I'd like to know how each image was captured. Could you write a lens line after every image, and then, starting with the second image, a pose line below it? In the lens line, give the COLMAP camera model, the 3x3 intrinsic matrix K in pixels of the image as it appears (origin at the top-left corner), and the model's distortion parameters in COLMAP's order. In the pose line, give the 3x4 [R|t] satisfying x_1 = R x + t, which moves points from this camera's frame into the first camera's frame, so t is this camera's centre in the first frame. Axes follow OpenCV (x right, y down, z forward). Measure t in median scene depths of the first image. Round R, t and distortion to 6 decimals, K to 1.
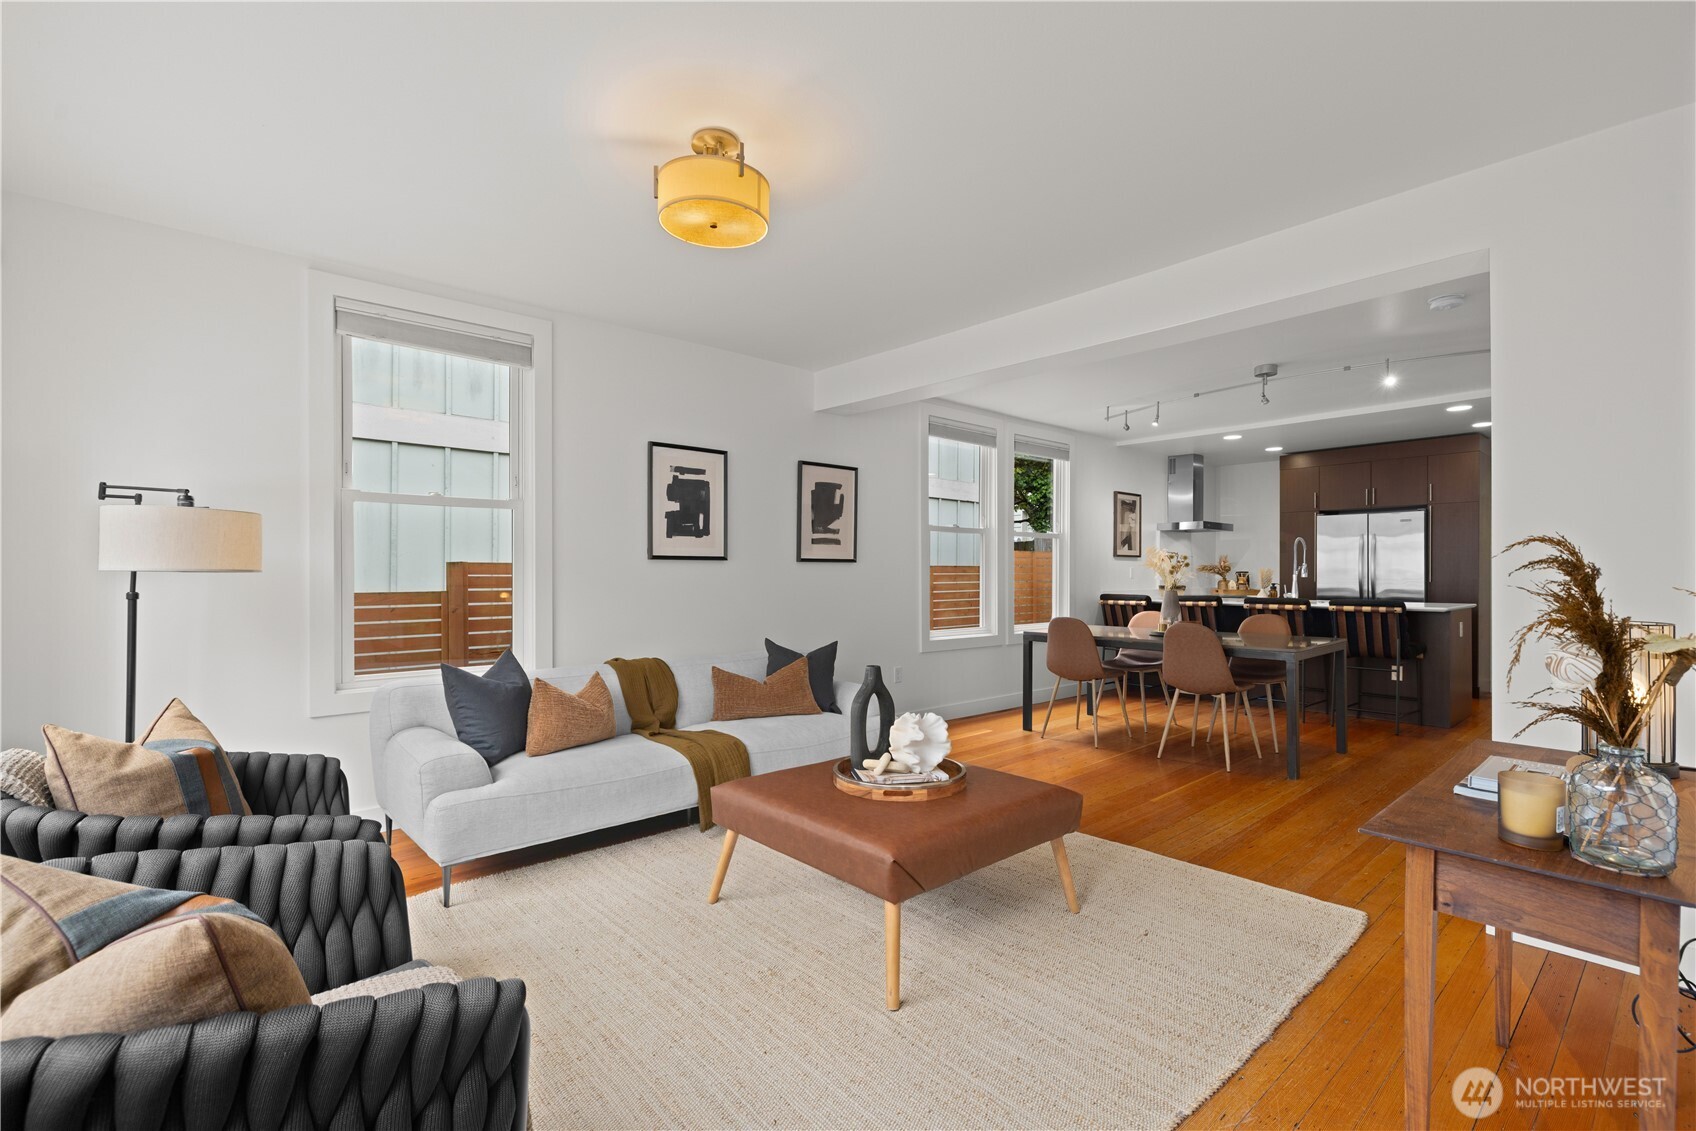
lens RADIAL K [[763.2, 0, 861.1], [0, 763.2, 573.7], [0, 0, 1]] dist [0.001116, -0.000050]
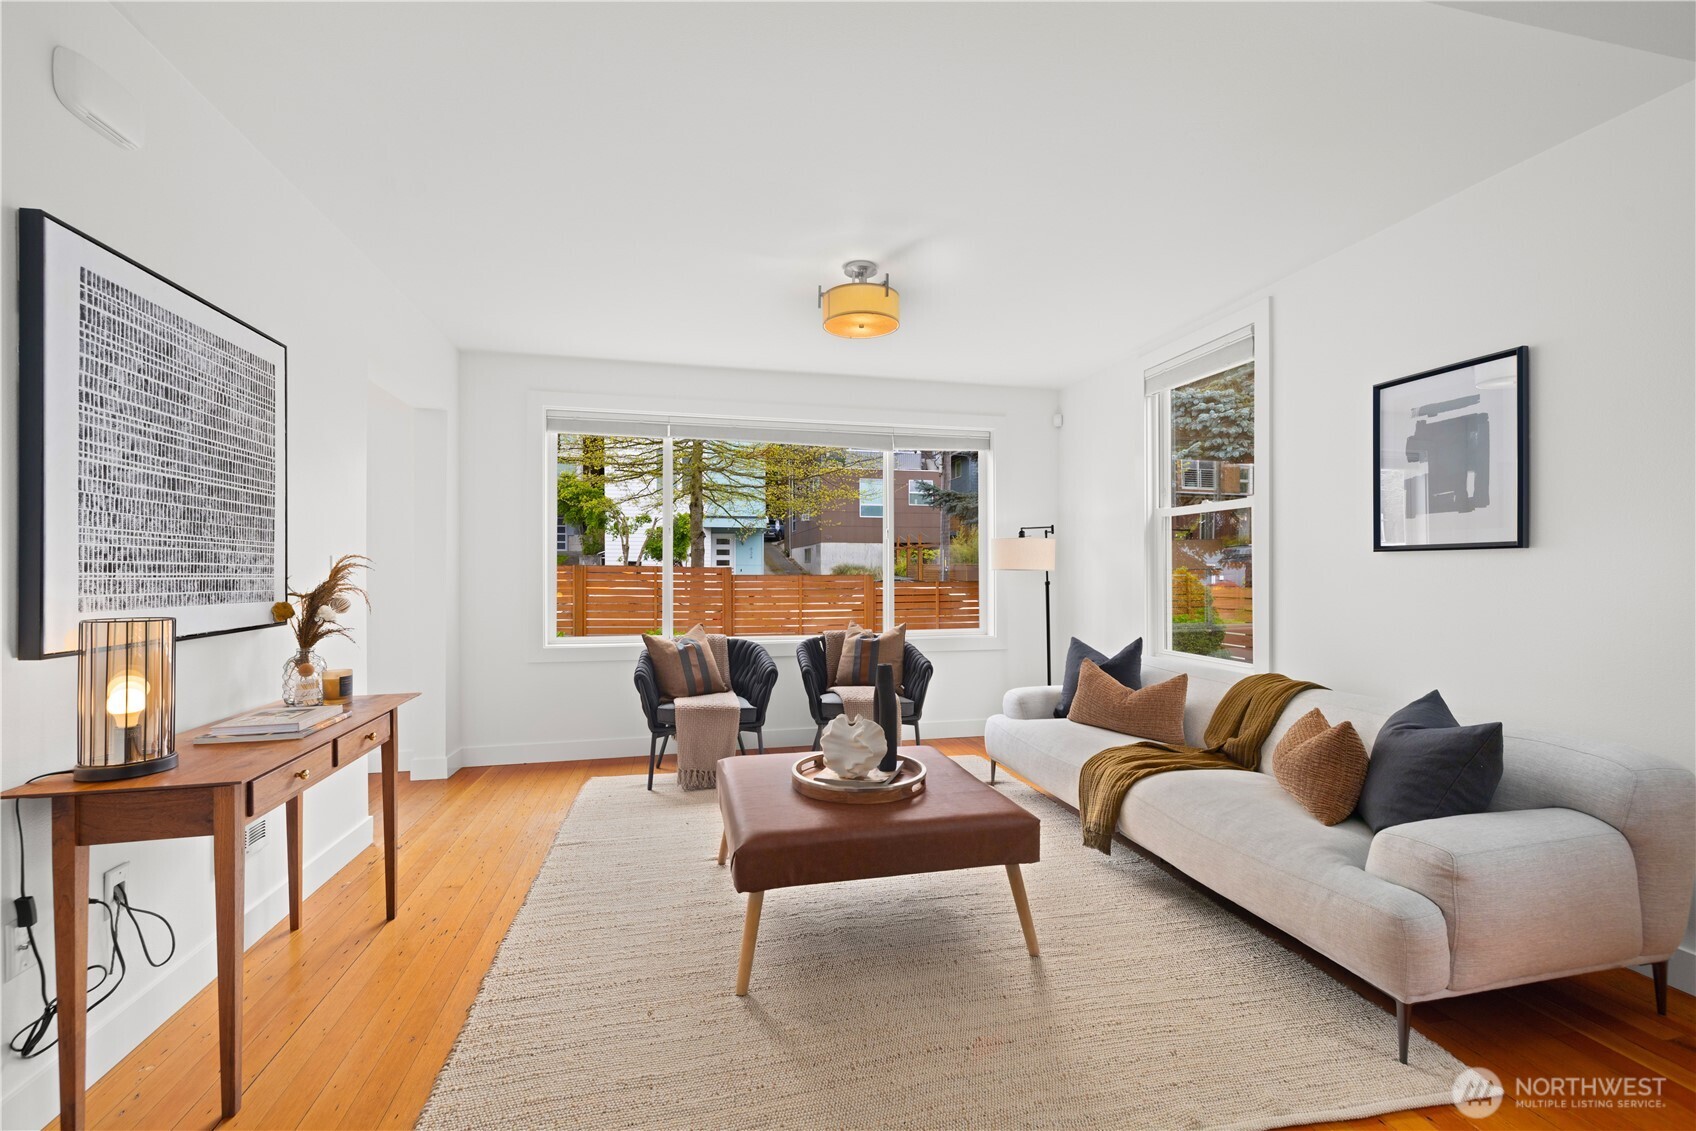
lens RADIAL K [[713.4, 0, 848.2], [0, 713.4, 569.3], [0, 0, 1]] dist [0.002791, 0.000294]
pose [[-0.488133, -0.004432, -0.872758, 0.336670], [-0.003976, 0.999988, -0.002854, 0.000610], [0.872760, 0.002077, -0.488145, 0.559593]]
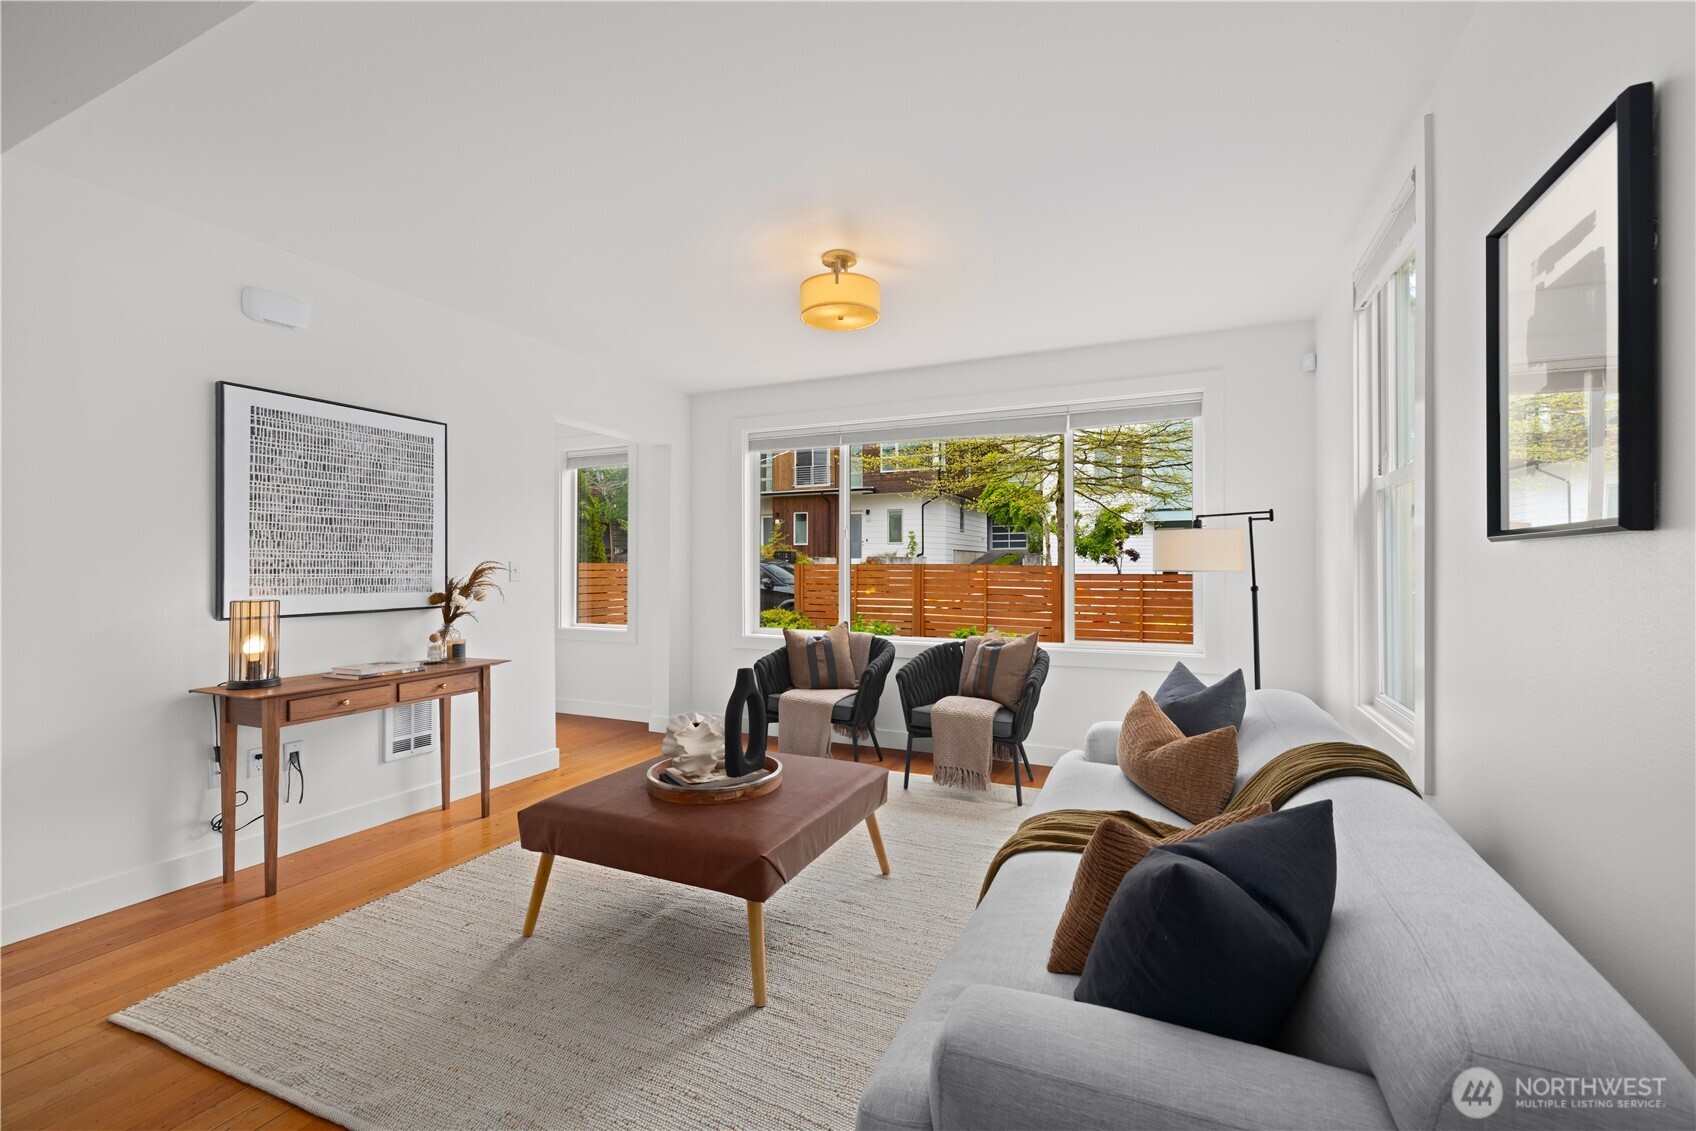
lens RADIAL K [[713.4, 0, 848.2], [0, 713.4, 569.3], [0, 0, 1]] dist [0.002791, 0.000294]
pose [[-0.922060, -0.001612, -0.387043, 0.098916], [-0.003295, 0.999988, 0.003686, -0.003563], [0.387032, 0.004674, -0.922054, 0.749447]]
